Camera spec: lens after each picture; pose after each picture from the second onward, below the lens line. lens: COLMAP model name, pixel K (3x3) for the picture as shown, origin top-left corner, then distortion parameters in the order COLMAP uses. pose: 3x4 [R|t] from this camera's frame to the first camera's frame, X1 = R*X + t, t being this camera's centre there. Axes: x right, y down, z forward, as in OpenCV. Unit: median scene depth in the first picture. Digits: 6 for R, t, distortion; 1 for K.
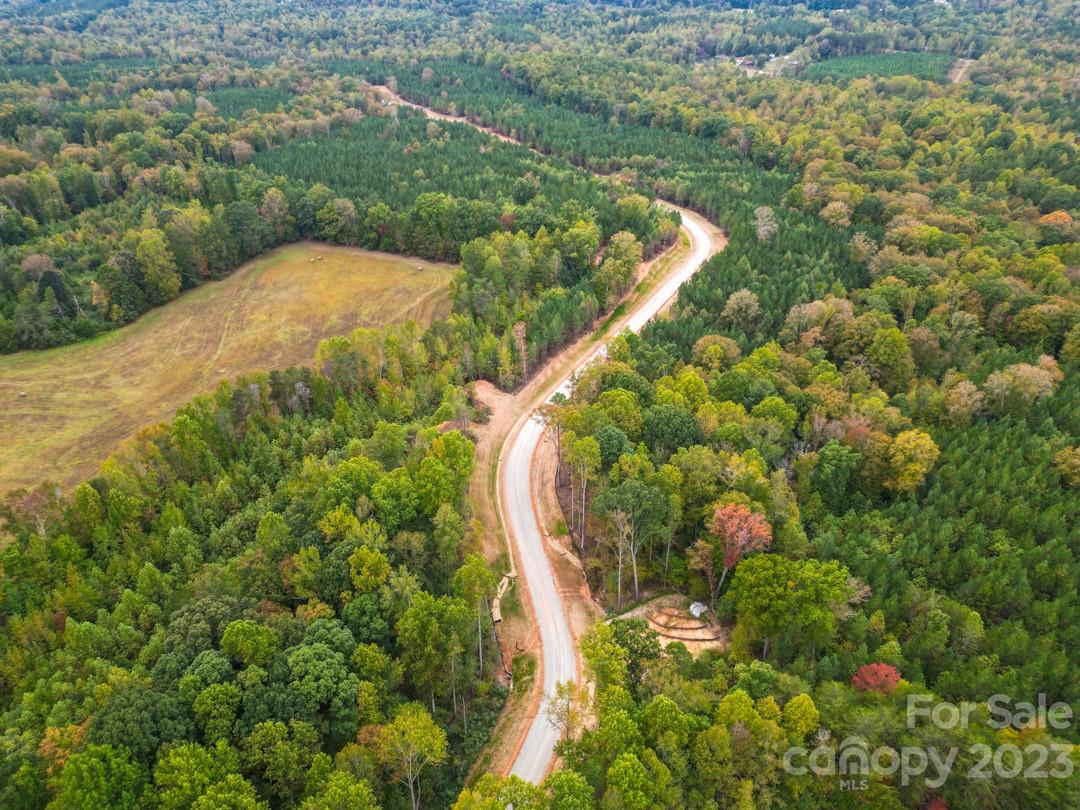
lens RADIAL K [[753.2, 0, 539.1], [0, 753.2, 400.4], [0, 0, 1]] dist [0.075784, -0.062601]
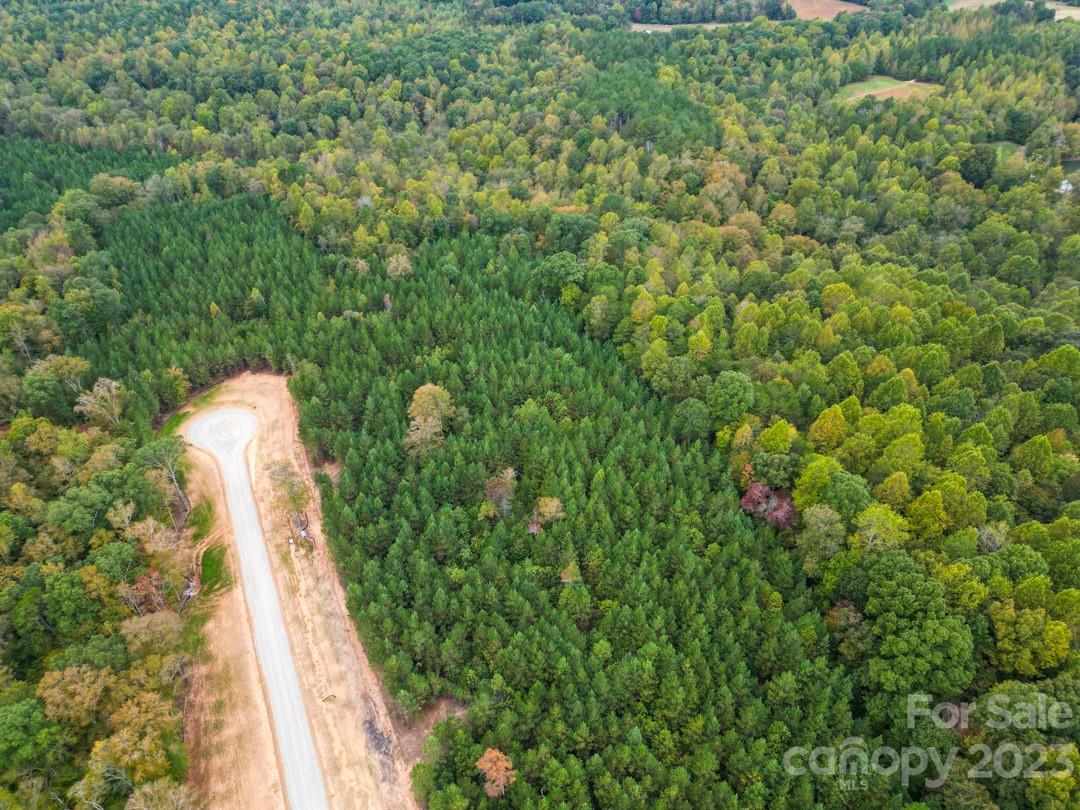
lens RADIAL K [[753.2, 0, 539.1], [0, 753.2, 400.4], [0, 0, 1]] dist [0.075784, -0.062601]
pose [[0.998999, 0.025120, -0.037024, -0.077515], [-0.022673, 0.997621, 0.065096, -0.355230], [0.038571, -0.064191, 0.997192, 0.582851]]
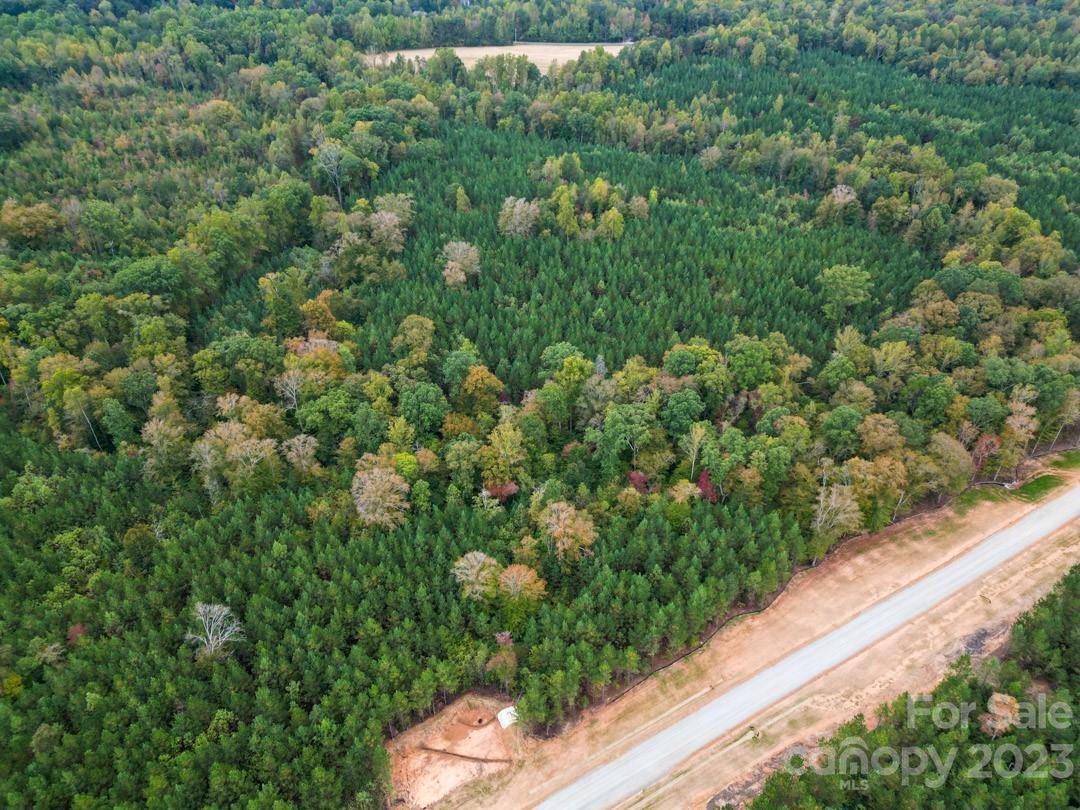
lens RADIAL K [[753.2, 0, 539.1], [0, 753.2, 400.4], [0, 0, 1]] dist [0.075784, -0.062601]
pose [[0.051253, 0.580716, -0.812491, -0.013526], [-0.503922, 0.717435, 0.480988, -0.348350], [0.862227, 0.384780, 0.329407, 0.570603]]
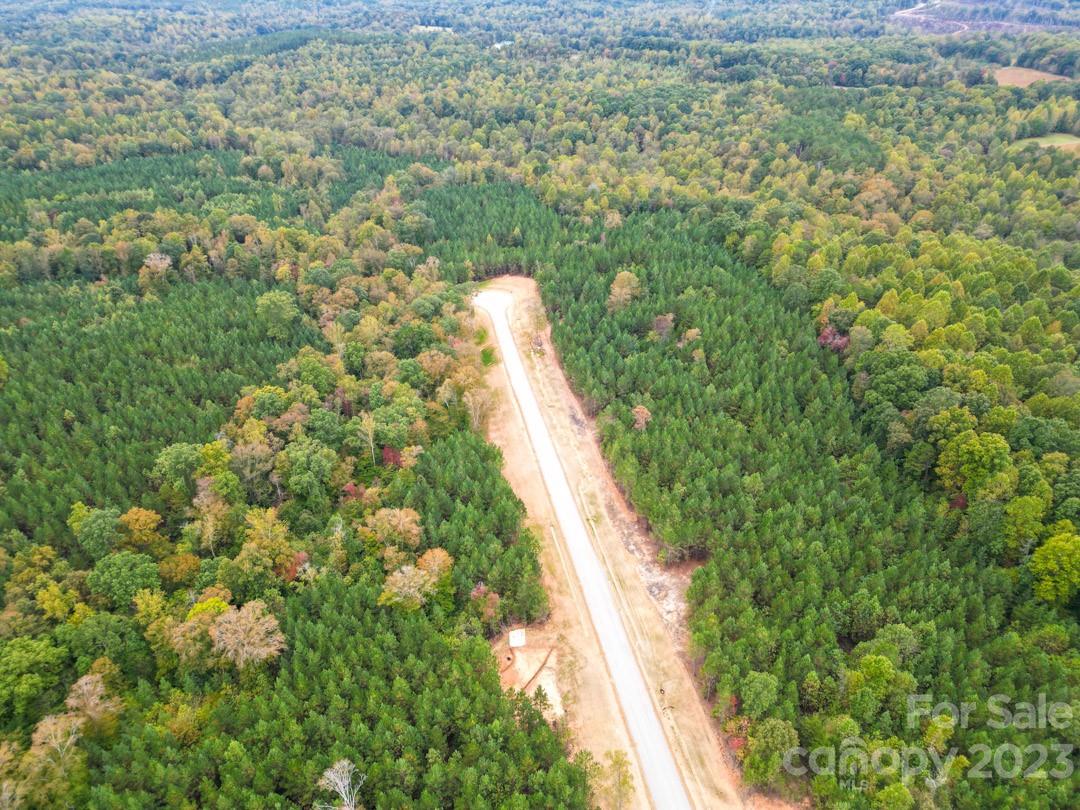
lens RADIAL K [[753.2, 0, 539.1], [0, 753.2, 400.4], [0, 0, 1]] dist [0.075784, -0.062601]
pose [[0.950996, 0.153519, -0.268399, -0.055443], [-0.158299, 0.987384, 0.003874, -0.284907], [0.265607, 0.038803, 0.963300, 0.466680]]
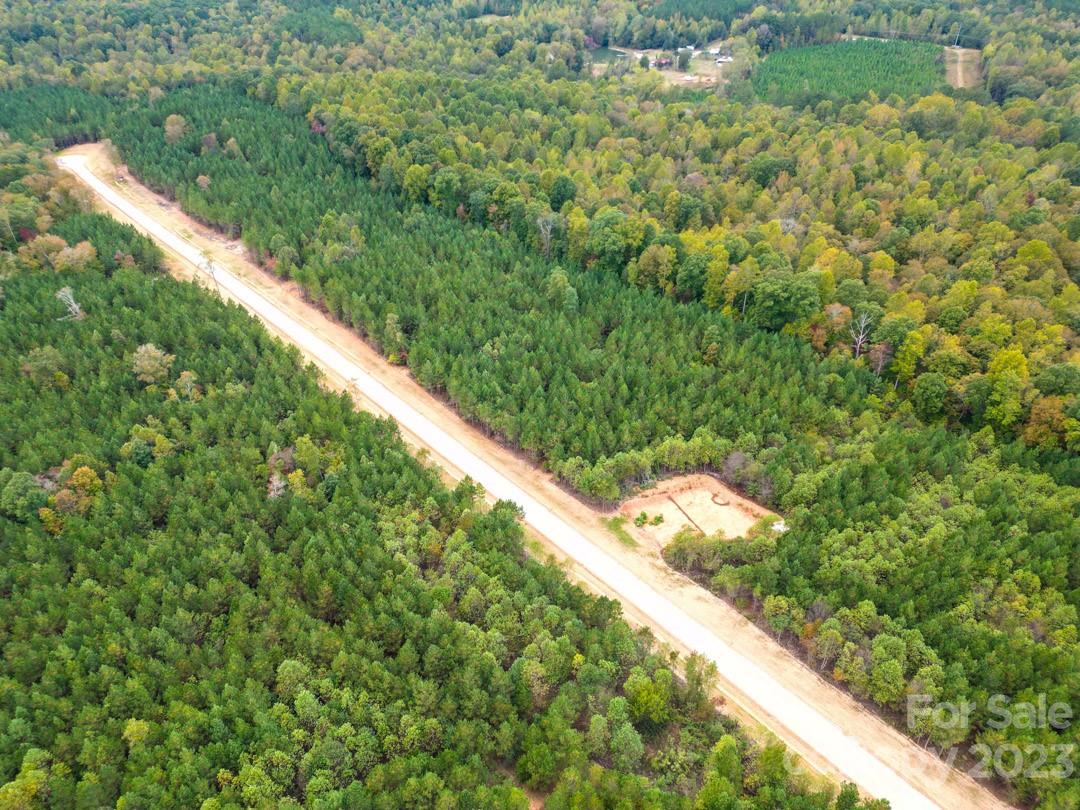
lens RADIAL K [[753.2, 0, 539.1], [0, 753.2, 400.4], [0, 0, 1]] dist [0.075784, -0.062601]
pose [[0.976703, -0.126088, 0.173646, -0.004416], [0.116385, 0.991074, 0.065008, -0.181337], [-0.180293, -0.043284, 0.982660, 0.296404]]
